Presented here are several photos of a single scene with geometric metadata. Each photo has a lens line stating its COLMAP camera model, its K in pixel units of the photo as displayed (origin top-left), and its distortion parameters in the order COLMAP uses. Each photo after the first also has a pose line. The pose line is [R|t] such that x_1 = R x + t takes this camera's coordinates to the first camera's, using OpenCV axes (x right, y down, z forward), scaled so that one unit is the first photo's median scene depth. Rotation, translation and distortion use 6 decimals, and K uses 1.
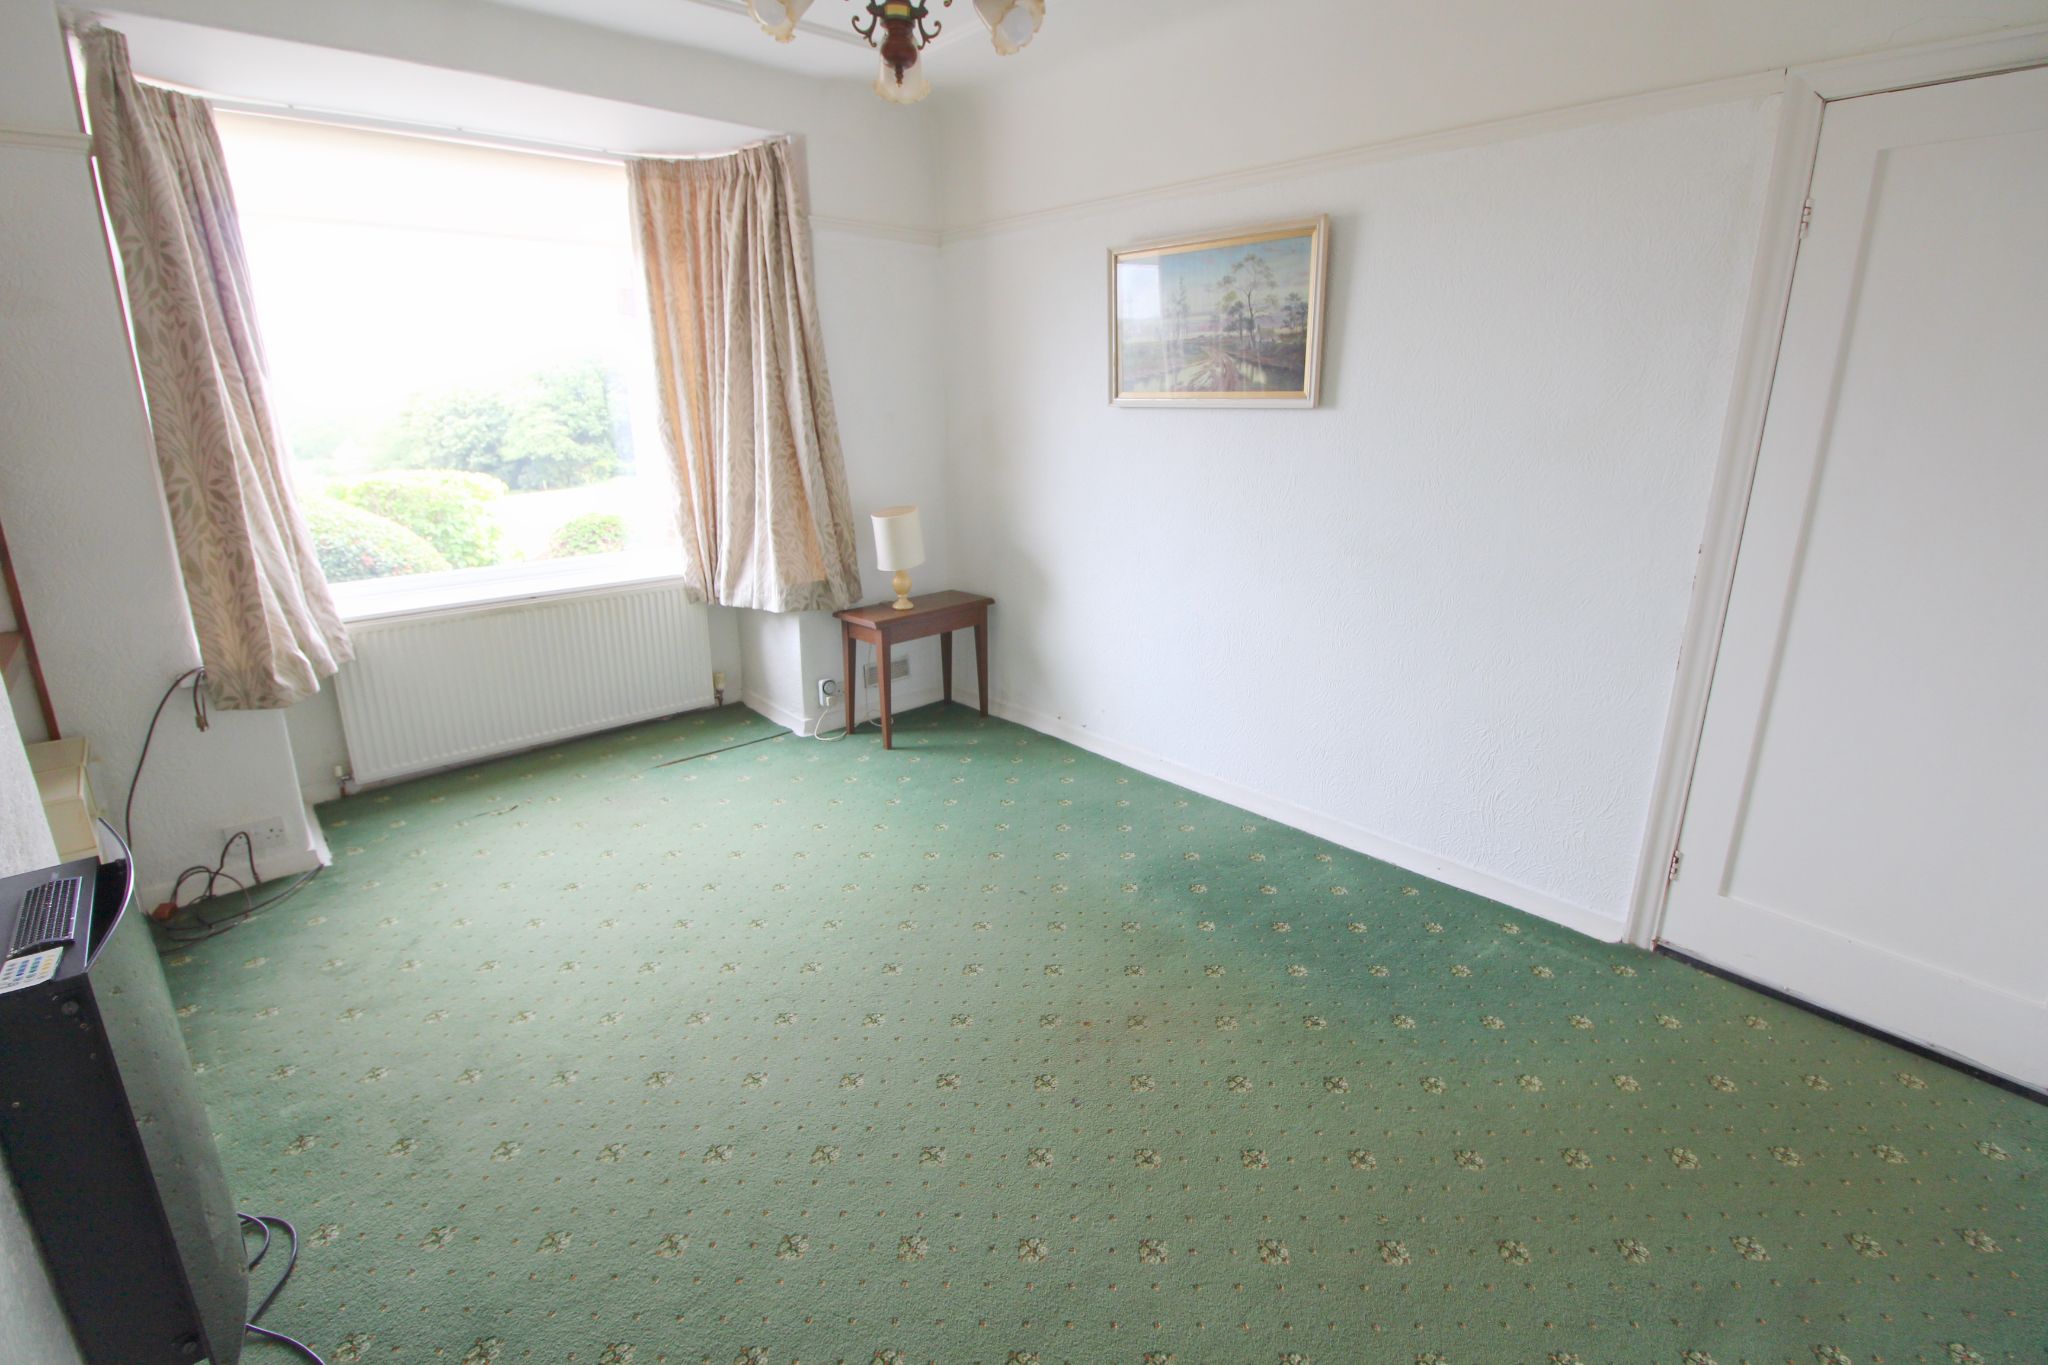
lens RADIAL K [[942.5, 0, 1030.6], [0, 942.5, 644.5], [0, 0, 1]] dist [-0.003504, -0.011631]
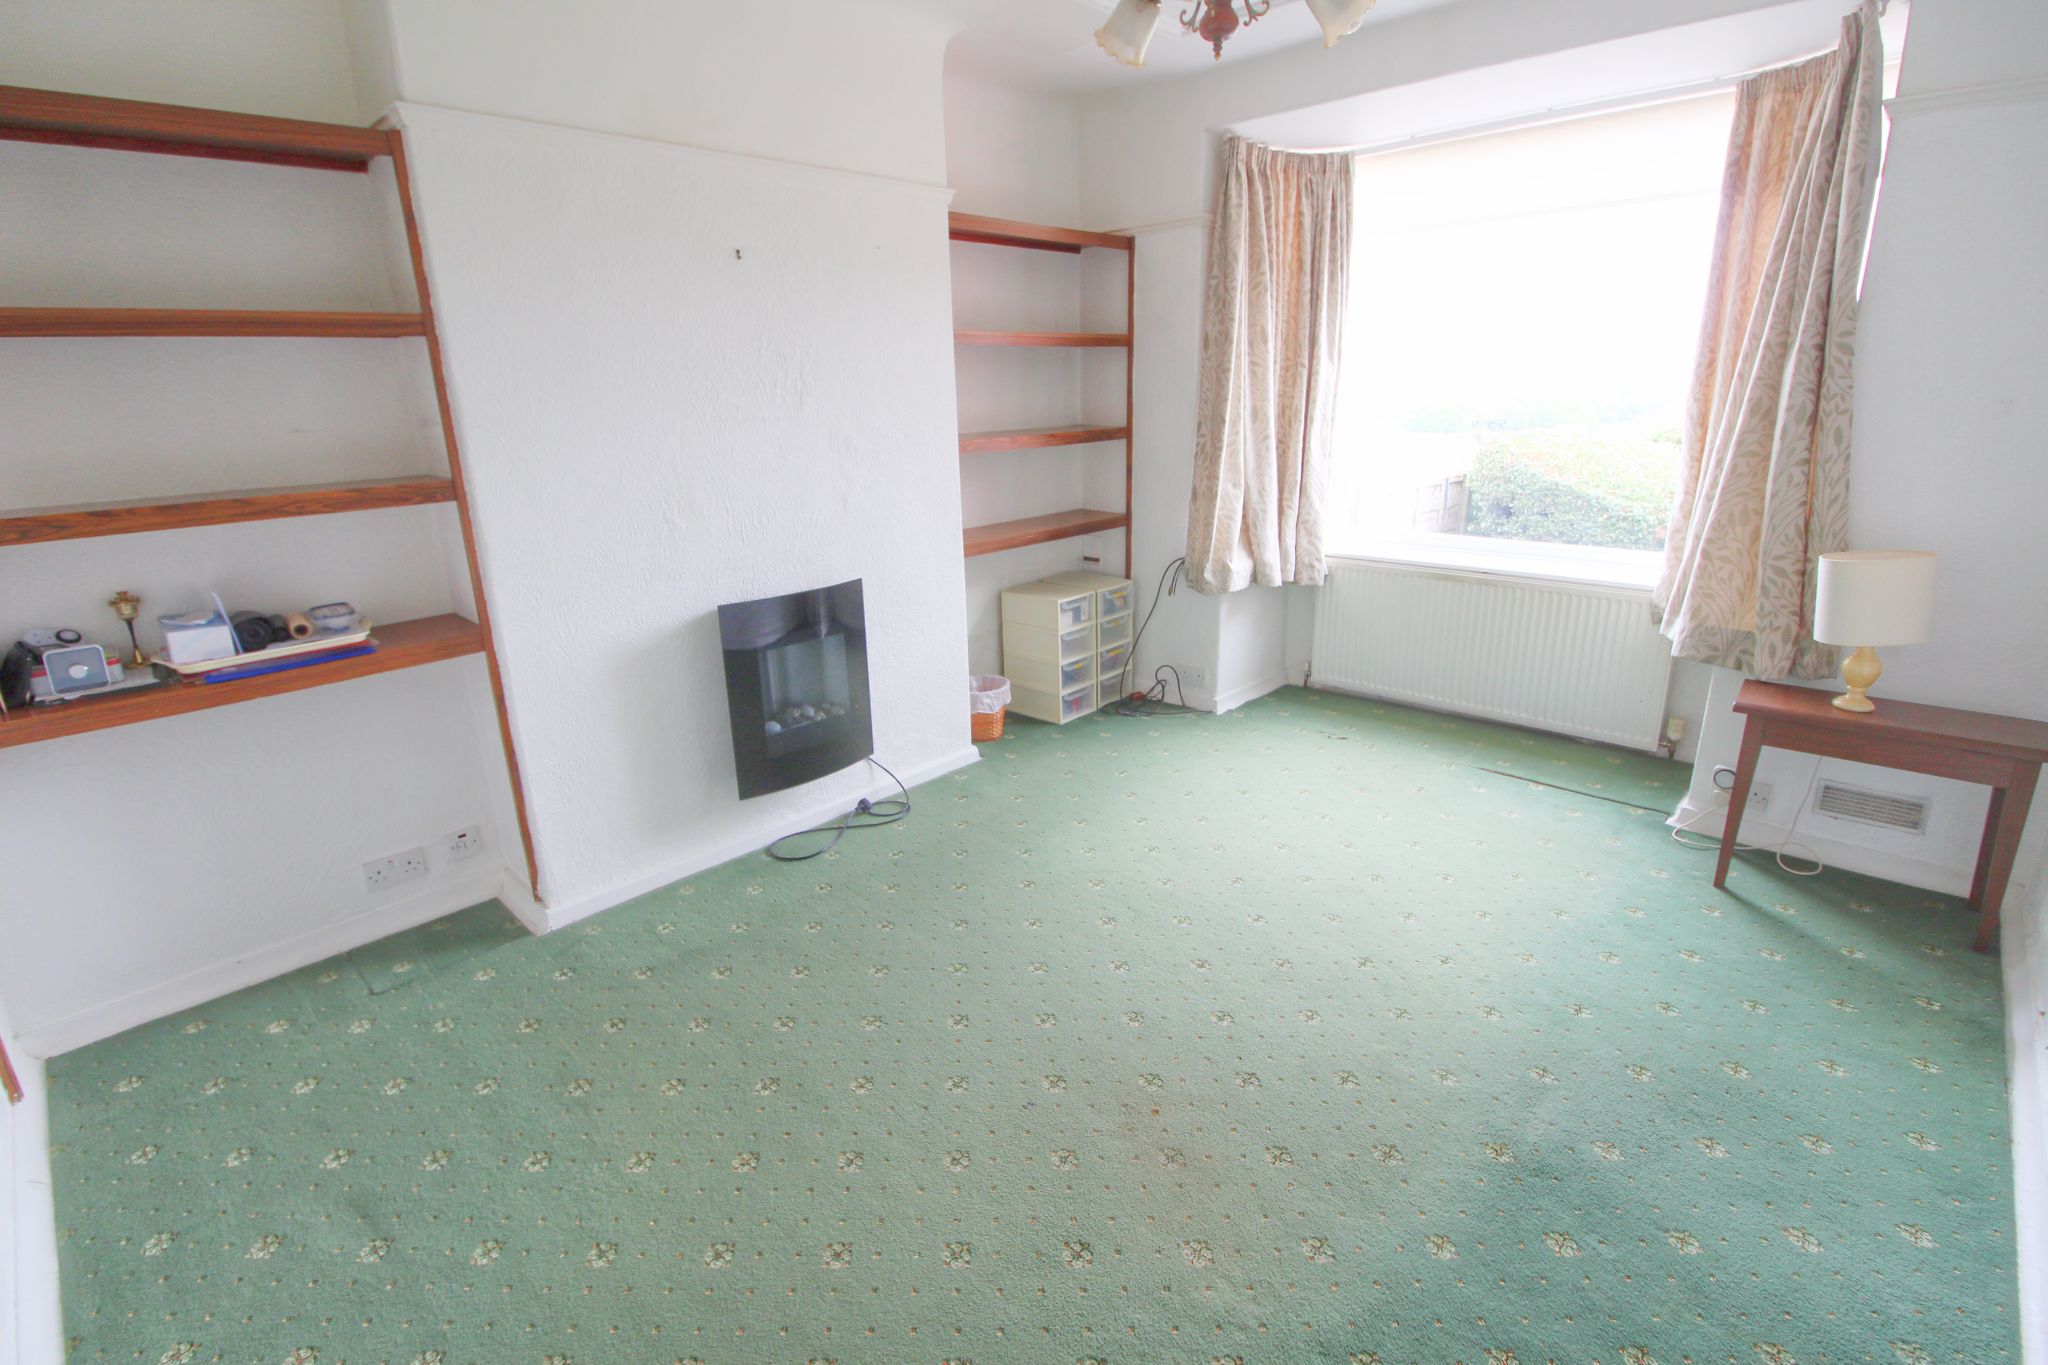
lens RADIAL K [[942.5, 0, 999.5], [0, 942.5, 647.3], [0, 0, 1]] dist [-0.003504, -0.011631]
pose [[0.058288, 0.267454, -0.961806, 0.453981], [-0.231054, 0.940898, 0.247637, -0.107478], [0.971193, 0.207795, 0.116640, 0.393209]]
